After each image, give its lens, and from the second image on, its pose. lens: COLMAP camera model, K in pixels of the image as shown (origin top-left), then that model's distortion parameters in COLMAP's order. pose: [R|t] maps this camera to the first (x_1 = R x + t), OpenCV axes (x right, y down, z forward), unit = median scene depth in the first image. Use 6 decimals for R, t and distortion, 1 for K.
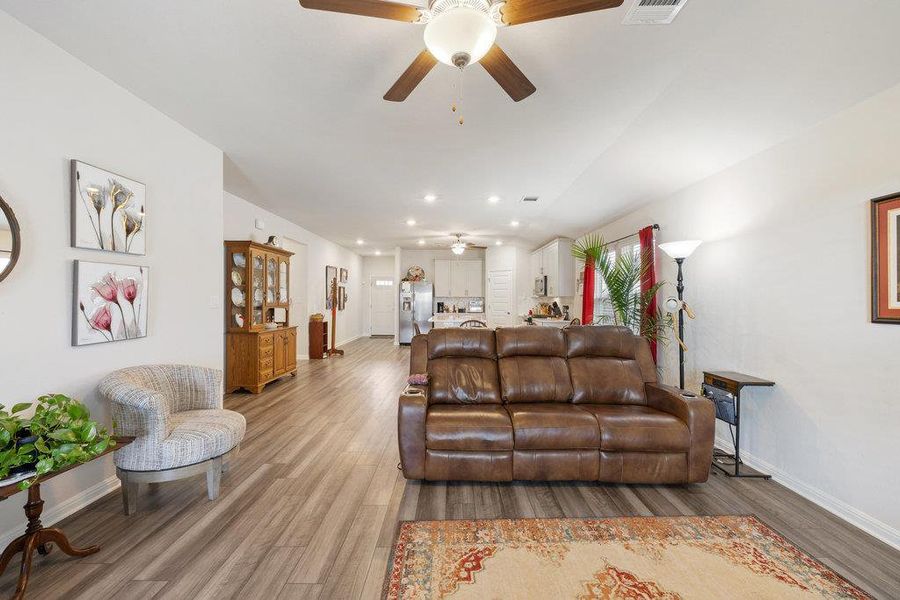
lens RADIAL K [[376.5, 0, 448.8], [0, 376.5, 297.8], [0, 0, 1]] dist [-0.000372, -0.000050]
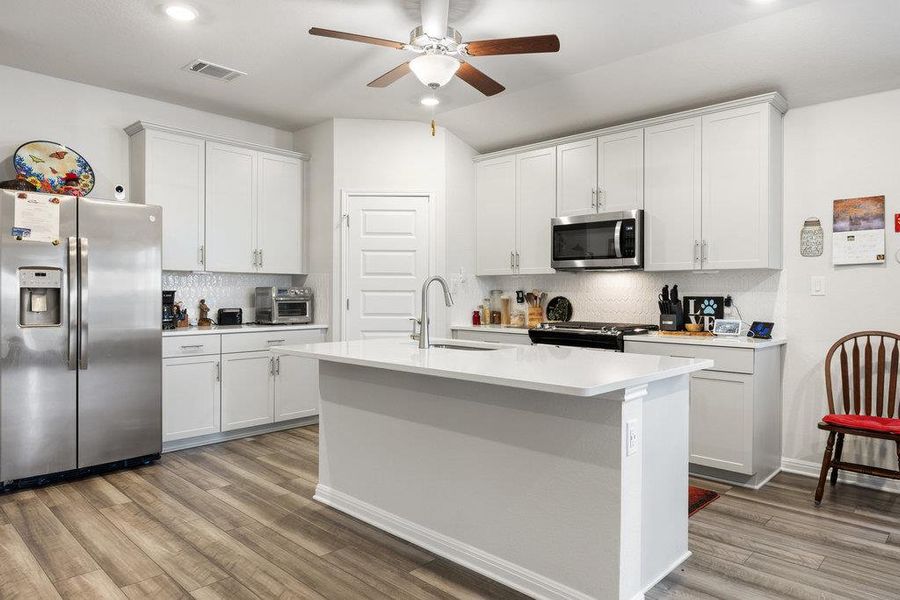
lens RADIAL K [[576.3, 0, 447.2], [0, 576.3, 295.4], [0, 0, 1]] dist [0.001831, 0.000553]
pose [[0.687270, -0.002361, 0.726398, -0.773391], [-0.004455, 0.999962, 0.007466, 0.048368], [-0.726389, -0.008367, 0.687233, 2.419152]]
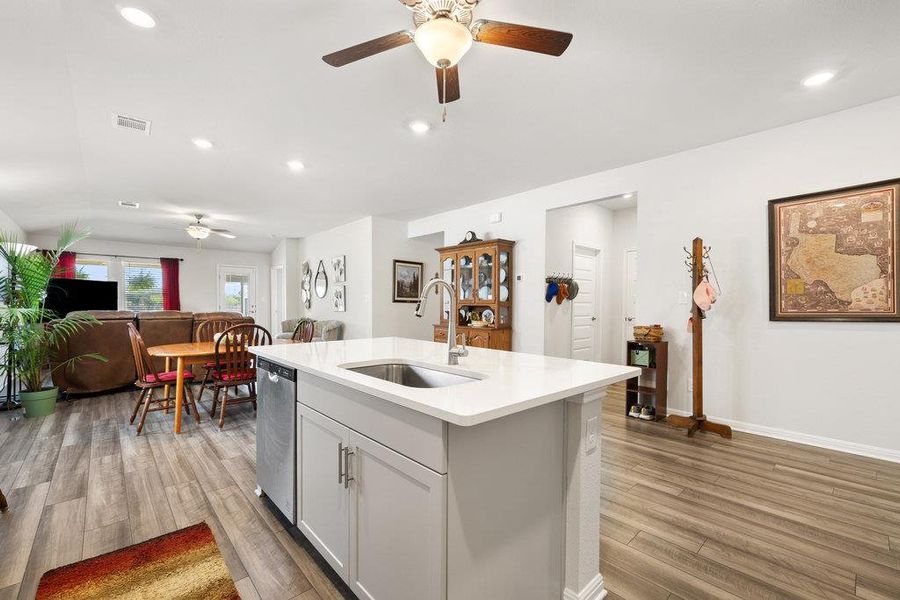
lens RADIAL K [[380.5, 0, 450.4], [0, 380.5, 308.8], [0, 0, 1]] dist [0.001287, 0.000079]
pose [[-0.731183, 0.002187, -0.682178, 0.551210], [-0.005814, 0.999939, 0.009437, 0.061414], [0.682157, 0.010866, -0.731125, 3.793044]]
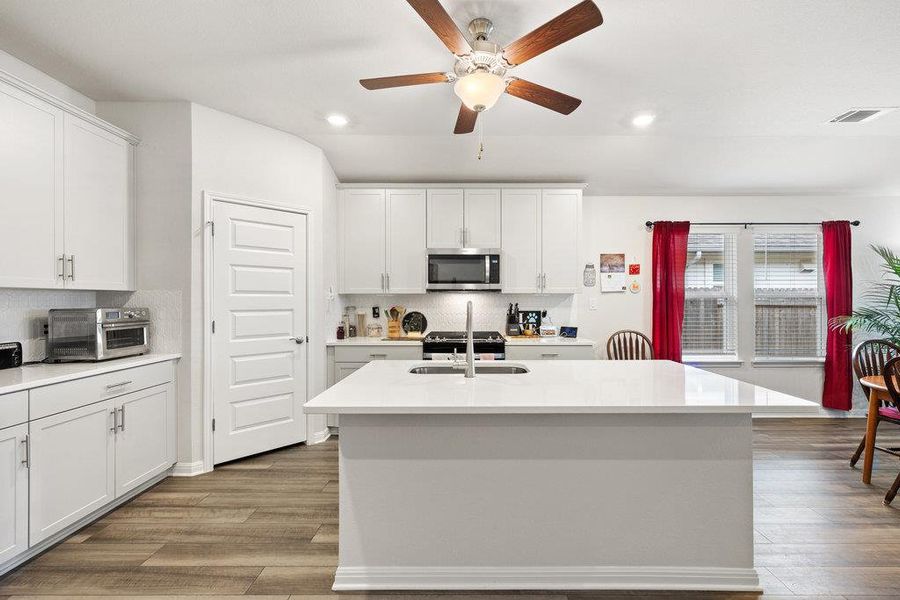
lens RADIAL K [[388.5, 0, 468.9], [0, 388.5, 300.7], [0, 0, 1]] dist [0.002246, 0.000231]
pose [[-0.013054, -0.003790, 0.999908, -0.714870], [-0.002436, 0.999990, 0.003758, 0.011555], [-0.999912, -0.002386, -0.013063, 3.299059]]
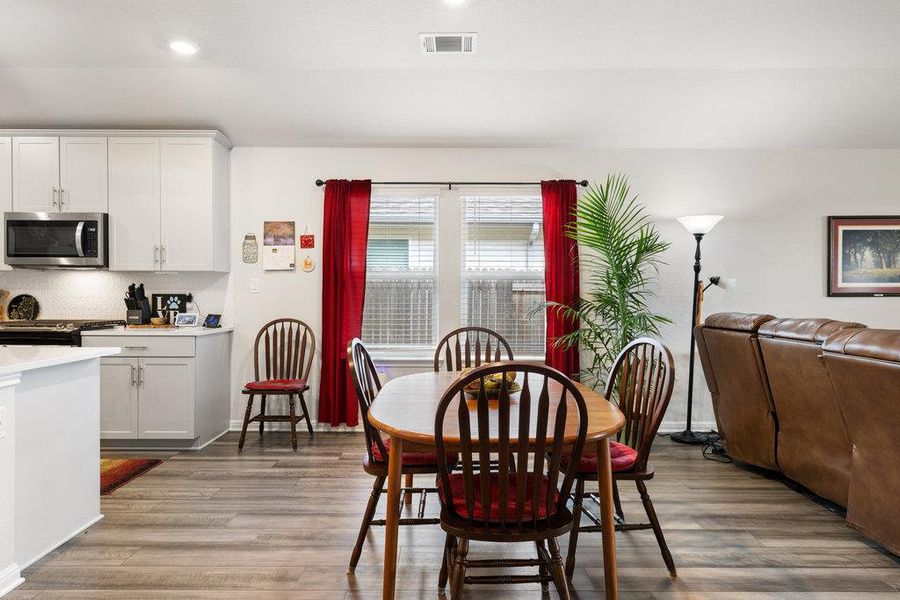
lens RADIAL K [[515.6, 0, 447.3], [0, 515.6, 299.1], [0, 0, 1]] dist [0.000683, 0.000294]
pose [[-0.009336, -0.013898, 0.999860, -0.790598], [-0.007036, 0.999880, 0.013833, 0.047751], [-0.999932, -0.006906, -0.009433, 2.112260]]
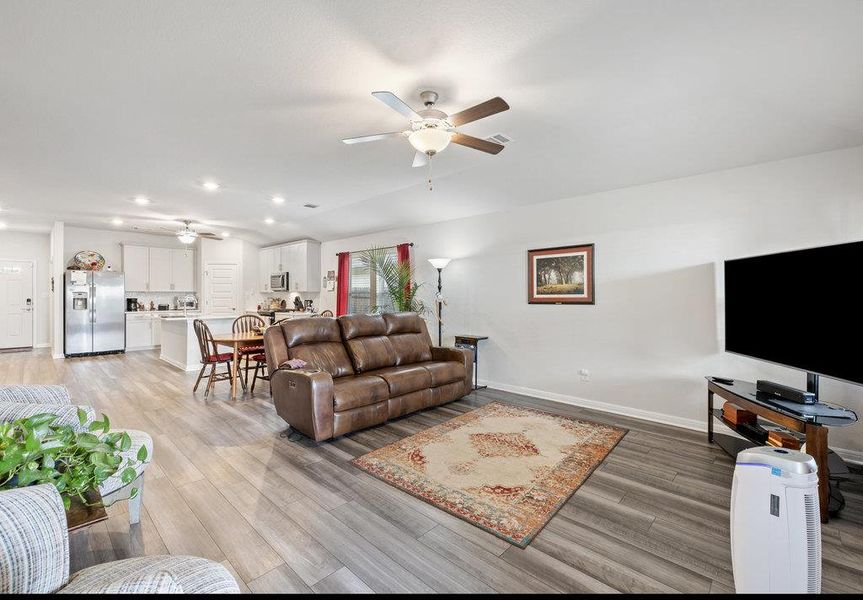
lens RADIAL K [[371.0, 0, 444.4], [0, 371.0, 297.2], [0, 0, 1]] dist [-0.000041, -0.000088]
pose [[0.660484, -0.004513, 0.750827, -0.749097], [-0.002280, 0.999965, 0.008015, 0.006767], [-0.750837, -0.007005, 0.660451, -0.090135]]
